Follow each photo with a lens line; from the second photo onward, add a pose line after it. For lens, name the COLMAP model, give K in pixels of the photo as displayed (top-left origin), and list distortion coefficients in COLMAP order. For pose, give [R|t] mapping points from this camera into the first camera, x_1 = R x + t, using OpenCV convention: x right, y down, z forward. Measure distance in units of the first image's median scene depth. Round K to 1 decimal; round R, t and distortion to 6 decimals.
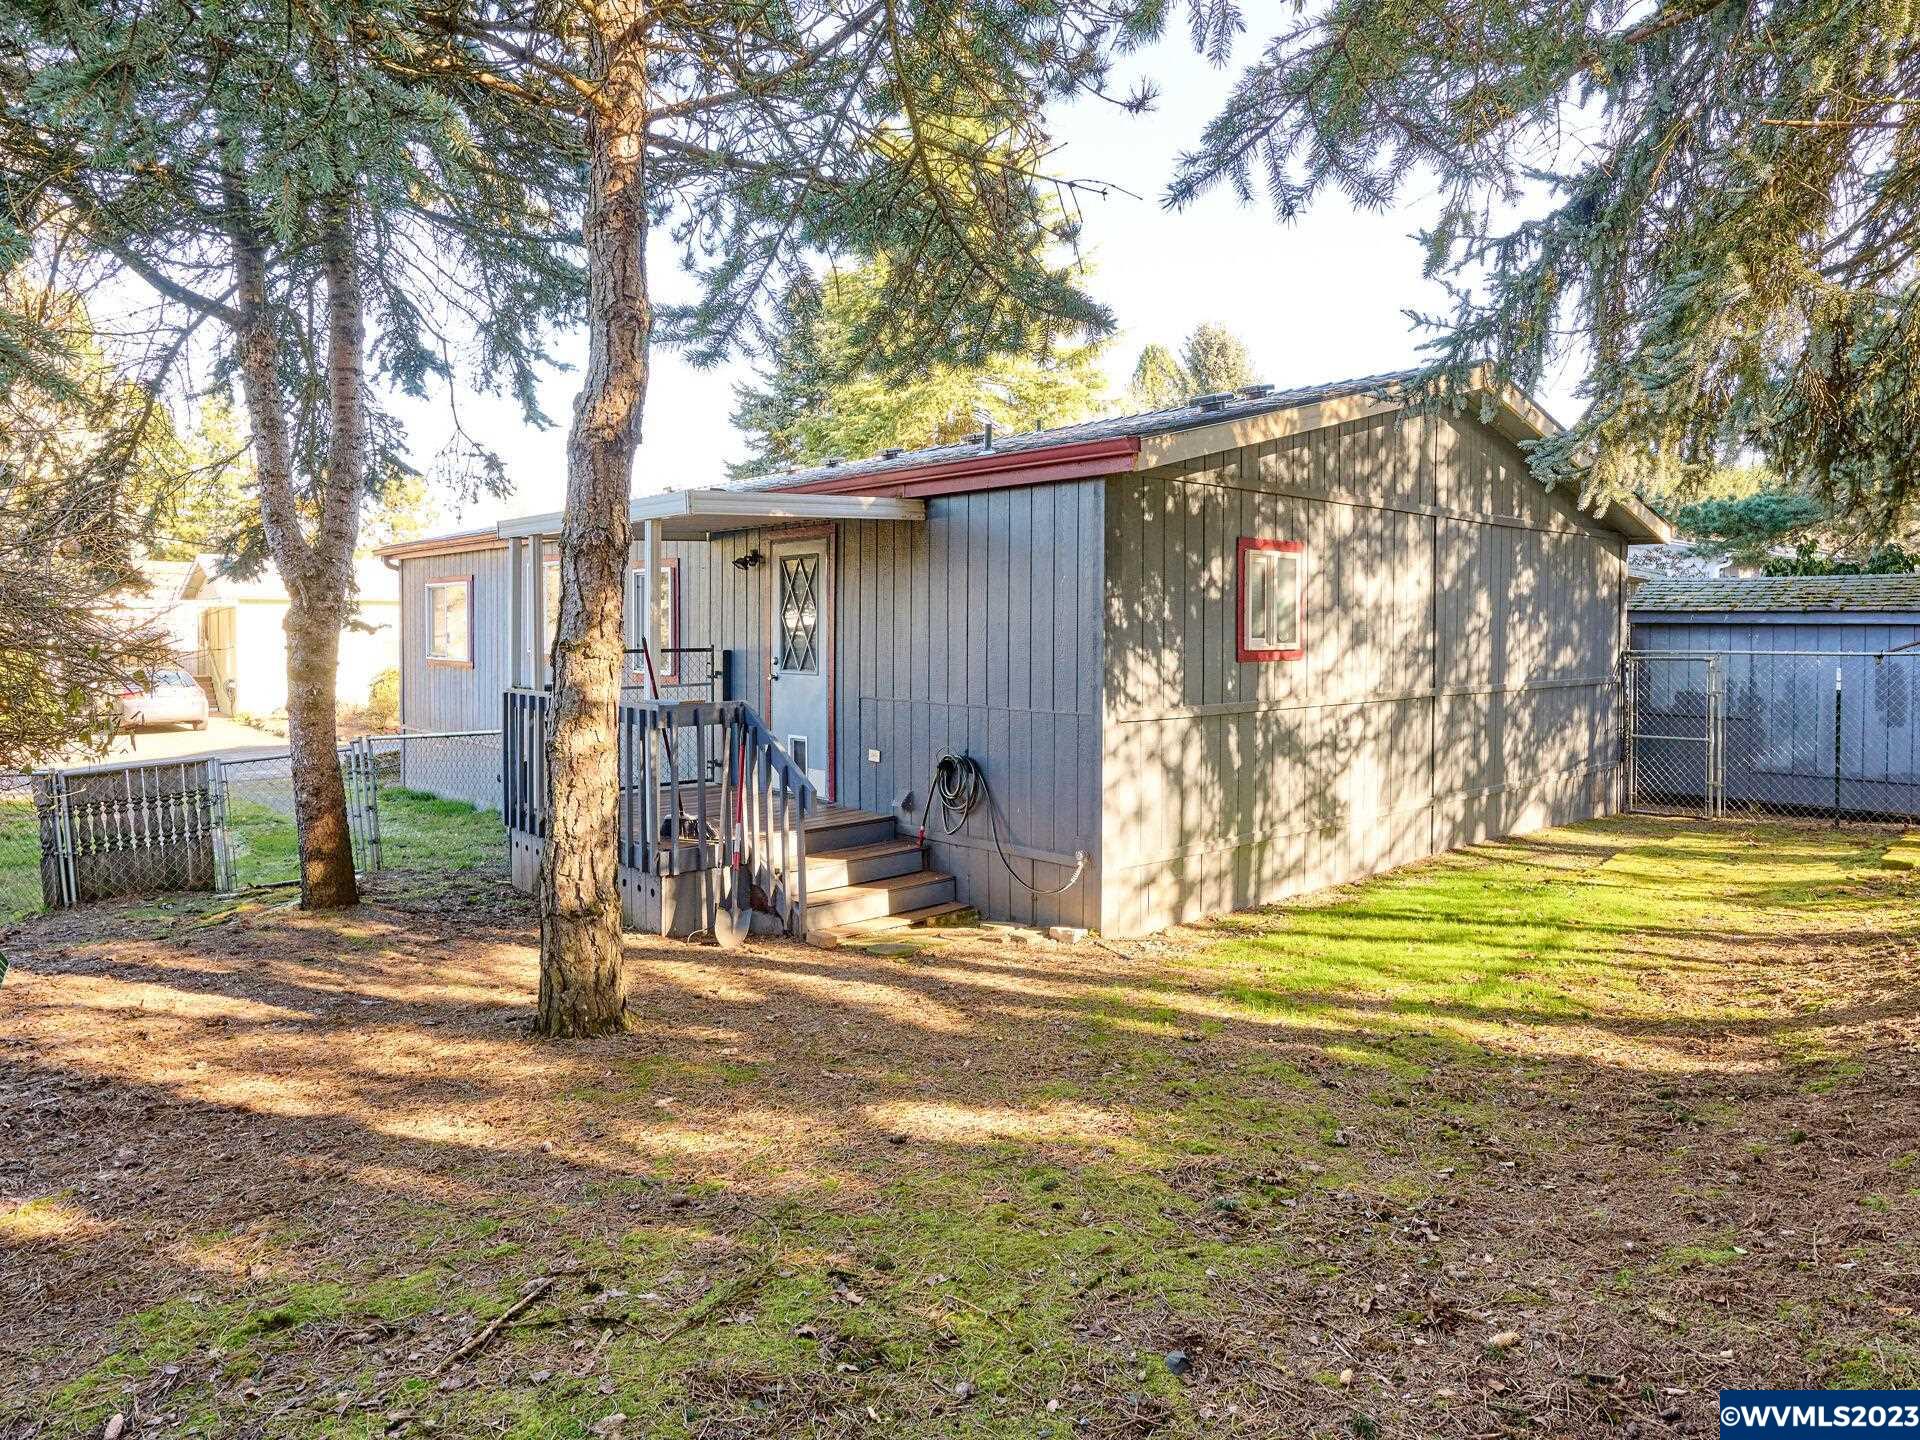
lens RADIAL K [[1306.4, 0, 962.6], [0, 1306.4, 669.2], [0, 0, 1]] dist [-0.001205, -0.000183]
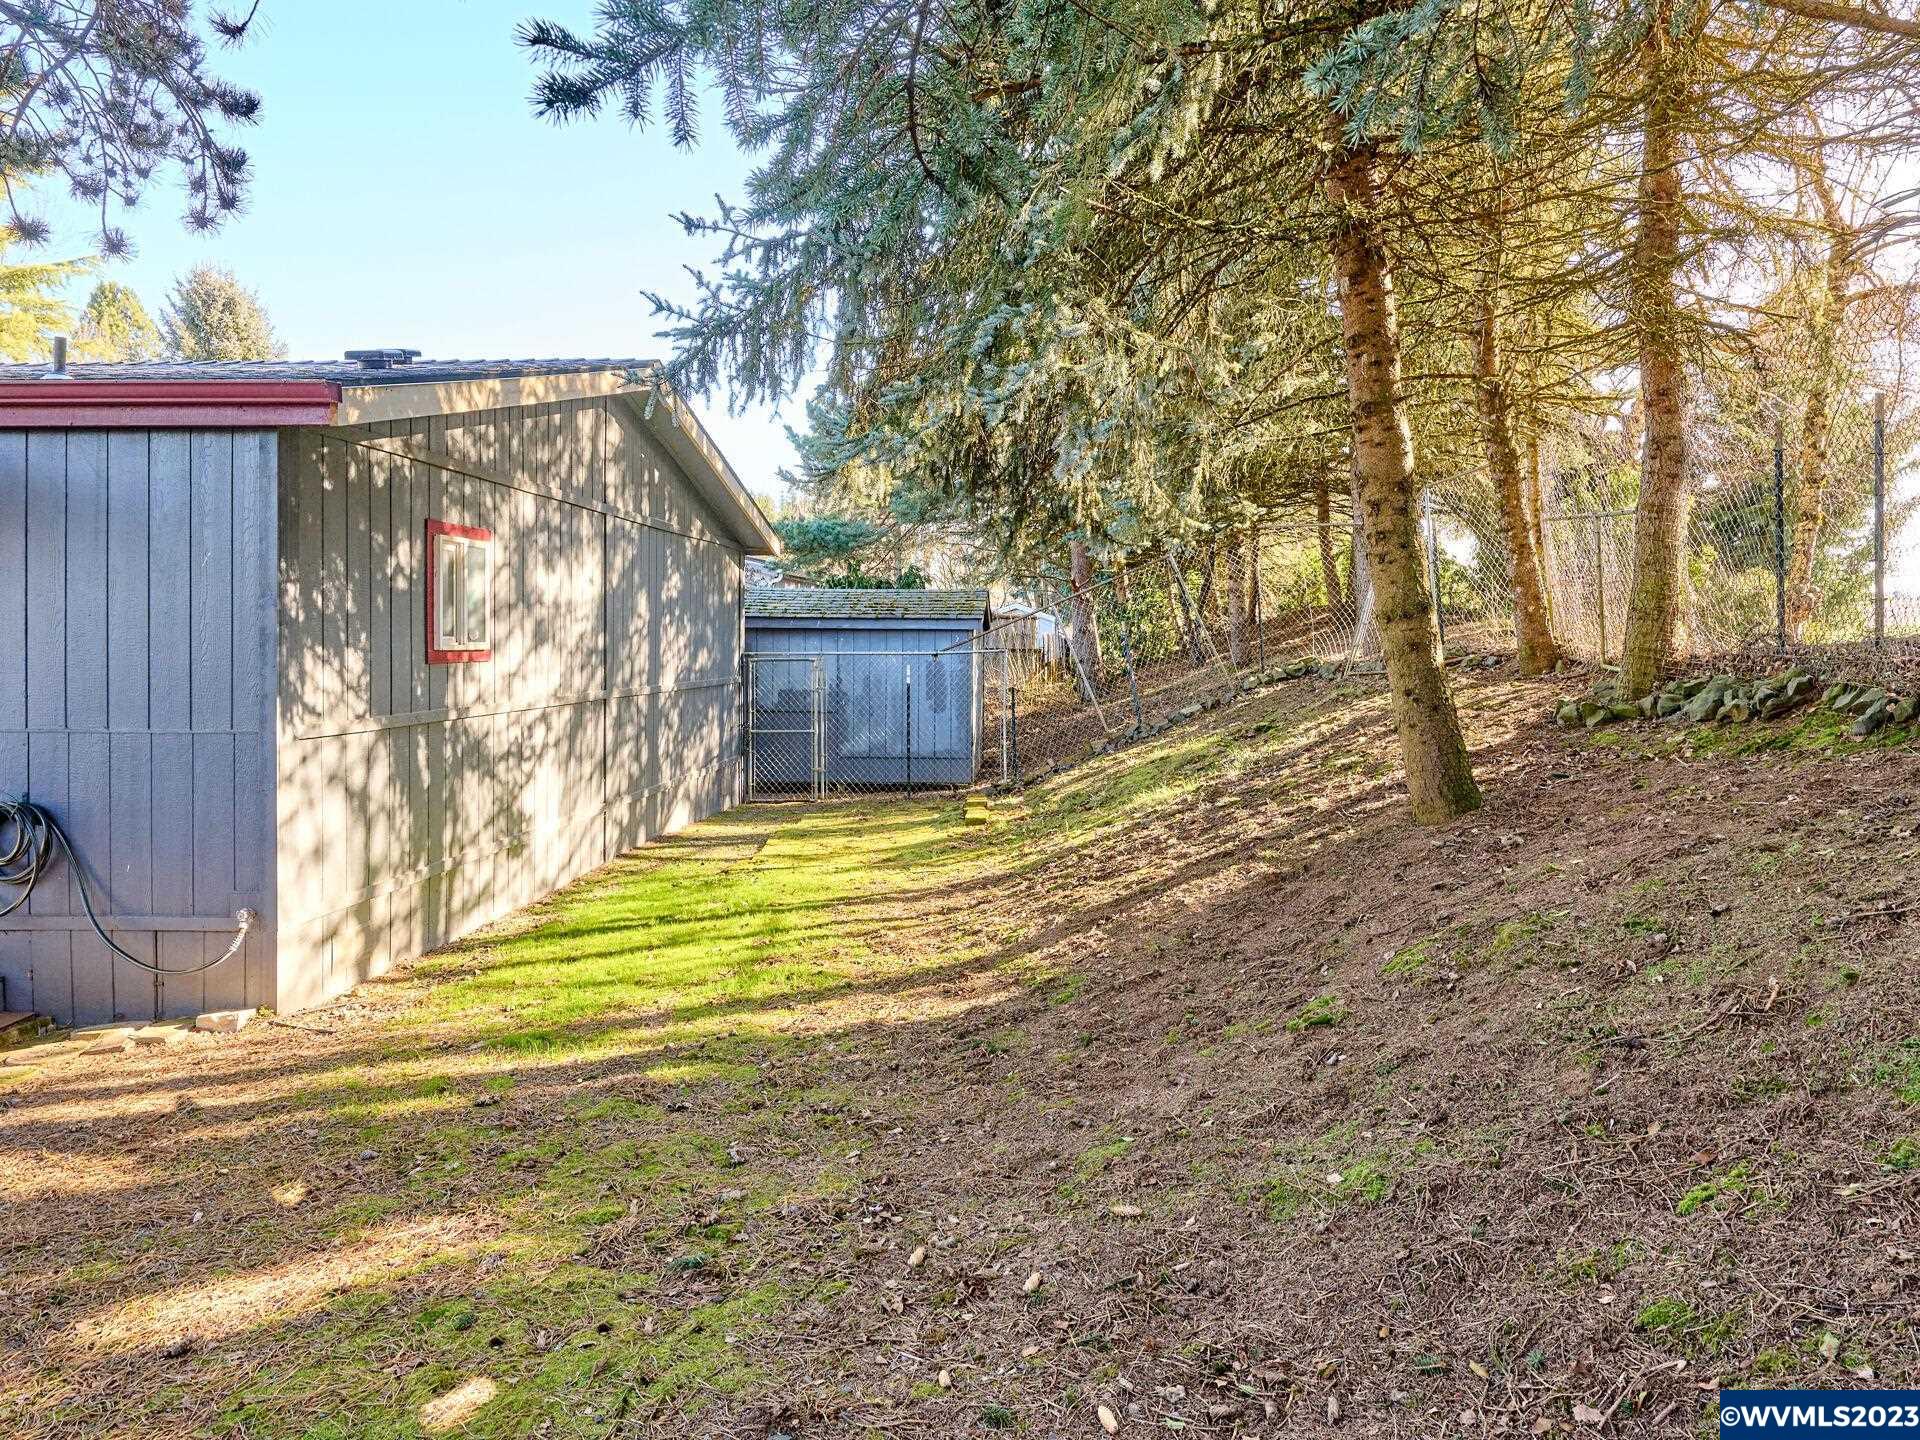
lens RADIAL K [[1306.4, 0, 962.6], [0, 1306.4, 669.2], [0, 0, 1]] dist [-0.001205, -0.000183]
pose [[0.670597, -0.011132, 0.741738, -0.190621], [0.025540, 0.999641, -0.008089, 0.014226], [-0.741382, 0.024369, 0.670641, 0.159210]]
